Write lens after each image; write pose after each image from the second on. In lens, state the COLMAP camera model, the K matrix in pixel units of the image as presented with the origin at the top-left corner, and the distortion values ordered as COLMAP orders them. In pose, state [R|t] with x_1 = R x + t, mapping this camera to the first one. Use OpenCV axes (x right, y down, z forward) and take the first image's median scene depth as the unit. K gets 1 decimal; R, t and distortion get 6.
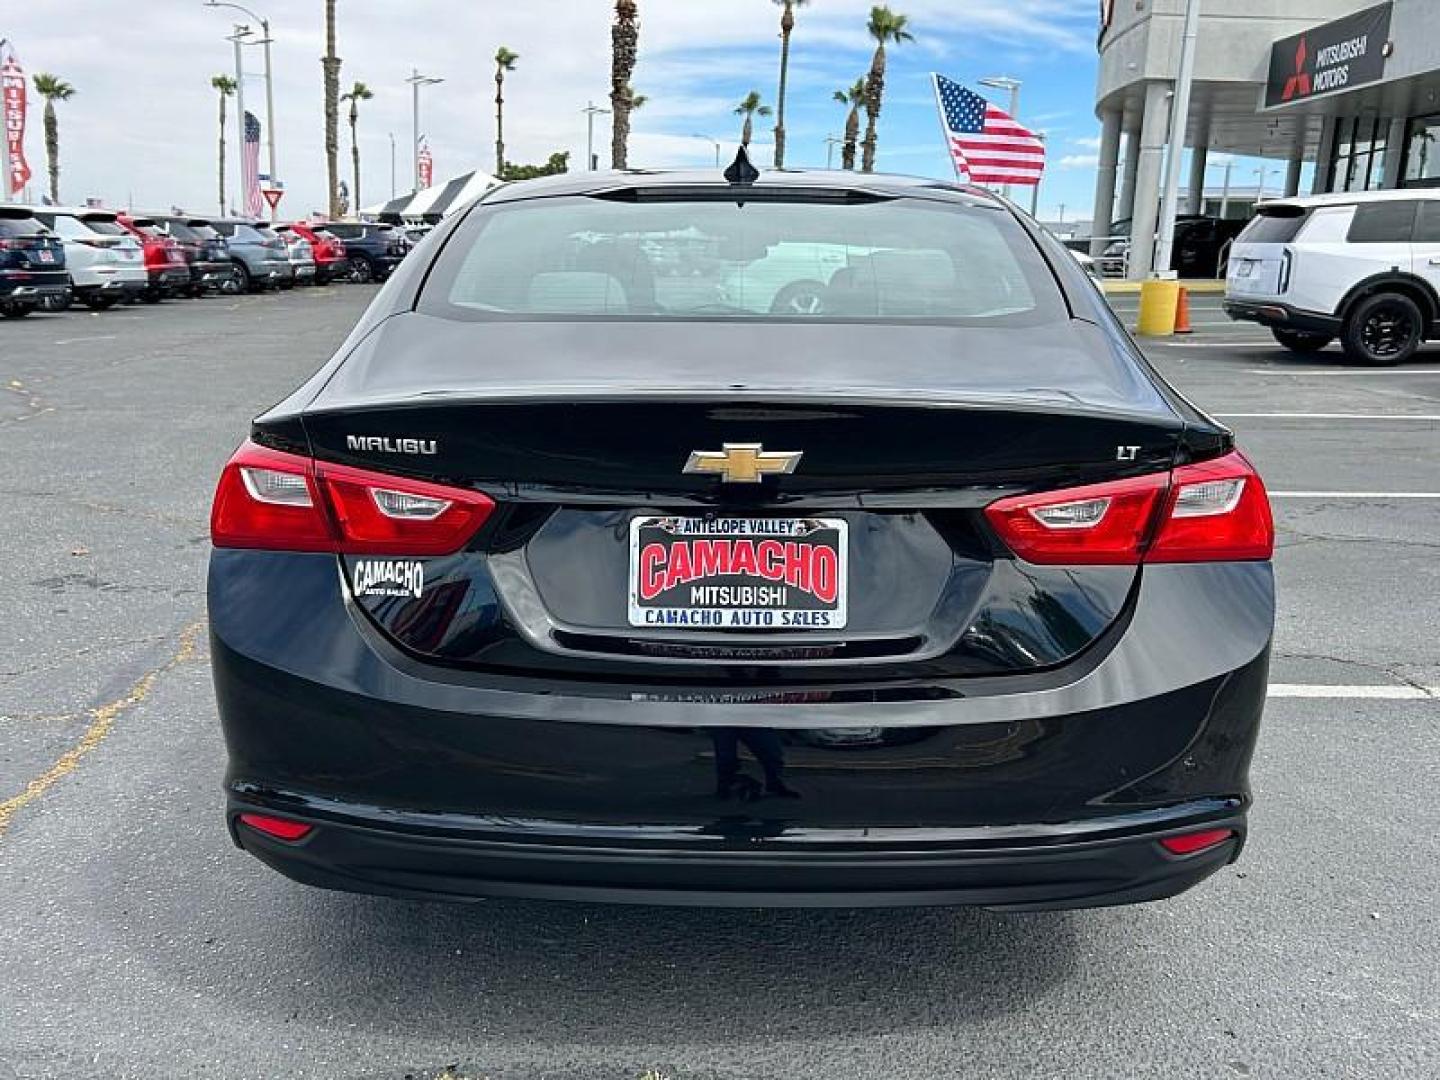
lens RADIAL K [[1311.3, 0, 720.6], [0, 1311.3, 541.5], [0, 0, 1]] dist [0.016442, 0.003507]
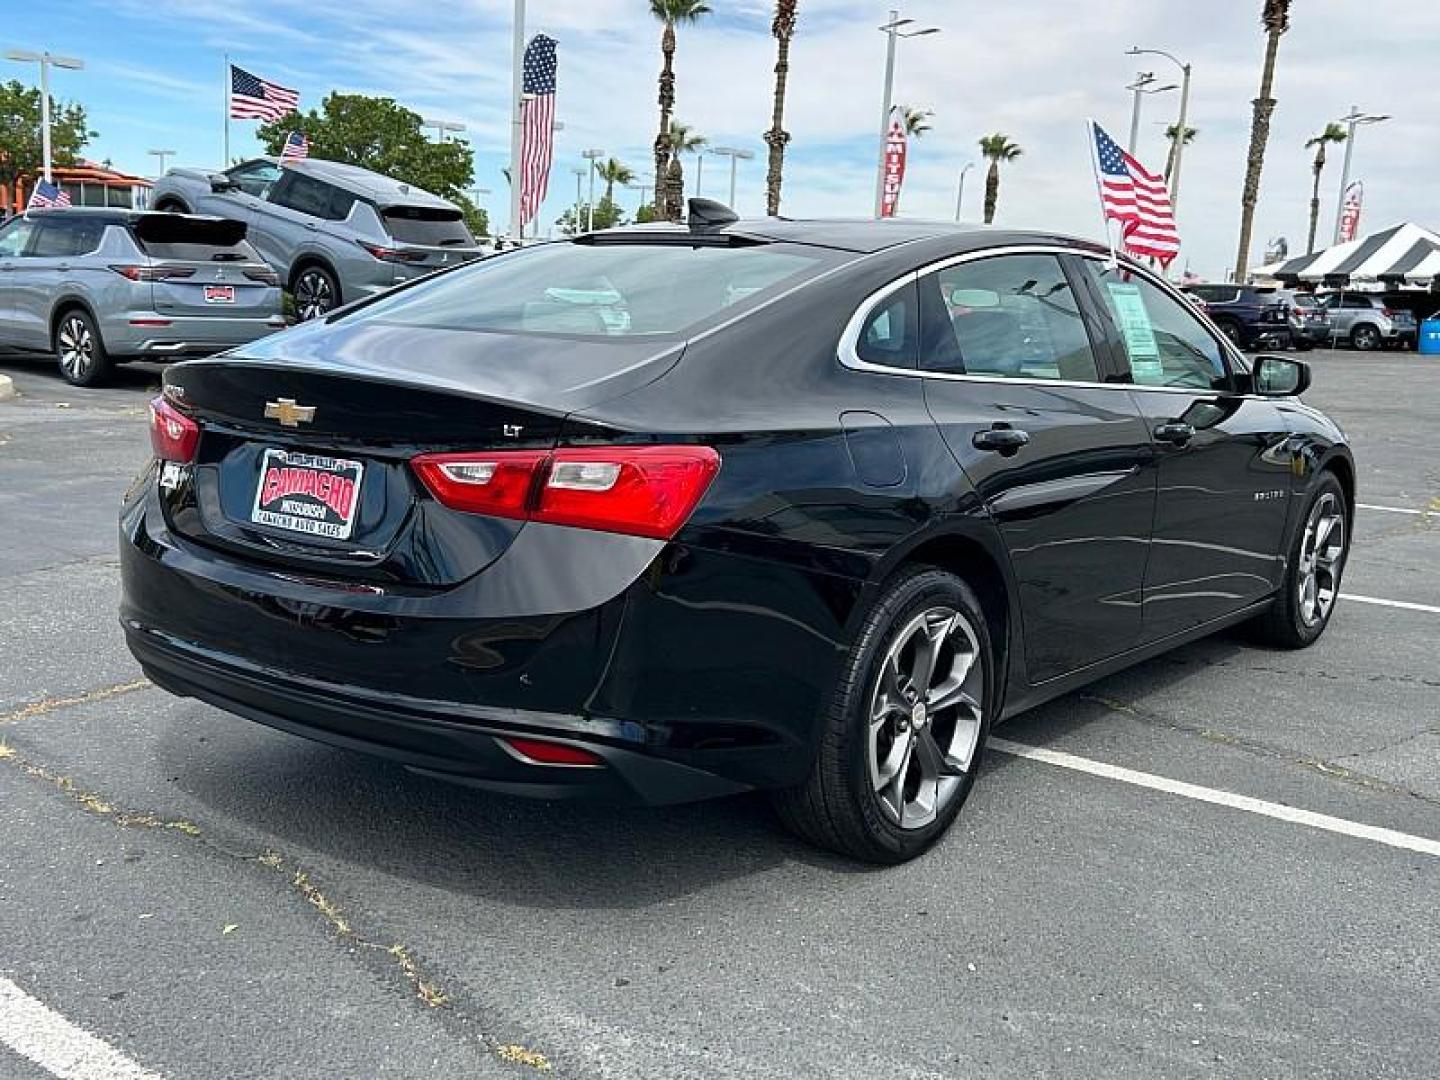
lens RADIAL K [[1497.3, 0, 698.8], [0, 1497.3, 559.7], [0, 0, 1]] dist [0.090455, -0.157519]
pose [[0.791359, 0.121973, -0.599060, 0.092178], [-0.157020, 0.987575, -0.006346, 0.002666], [0.590843, 0.099087, 0.800679, -0.003531]]
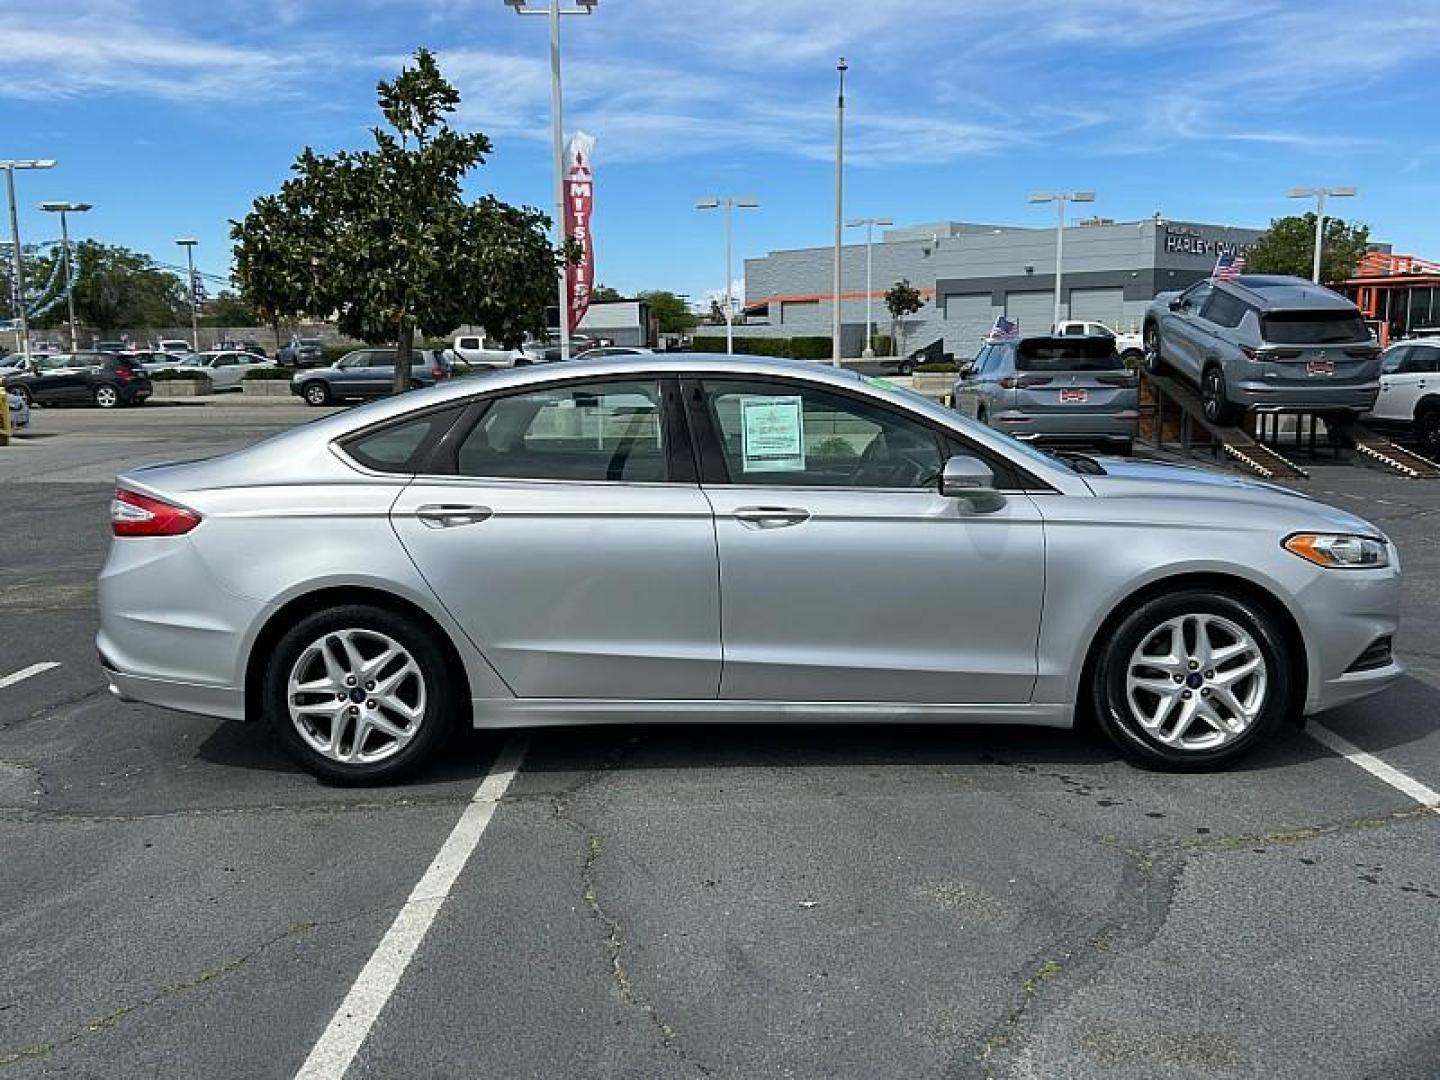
lens RADIAL K [[1320.5, 0, 707.2], [0, 1320.5, 541.4], [0, 0, 1]] dist [0.081402, -0.117417]
pose [[-0.023238, 0.116099, -0.992966, 0.239722], [-0.207935, 0.970951, 0.118391, -0.040444], [0.977867, 0.209224, 0.001579, 0.168830]]
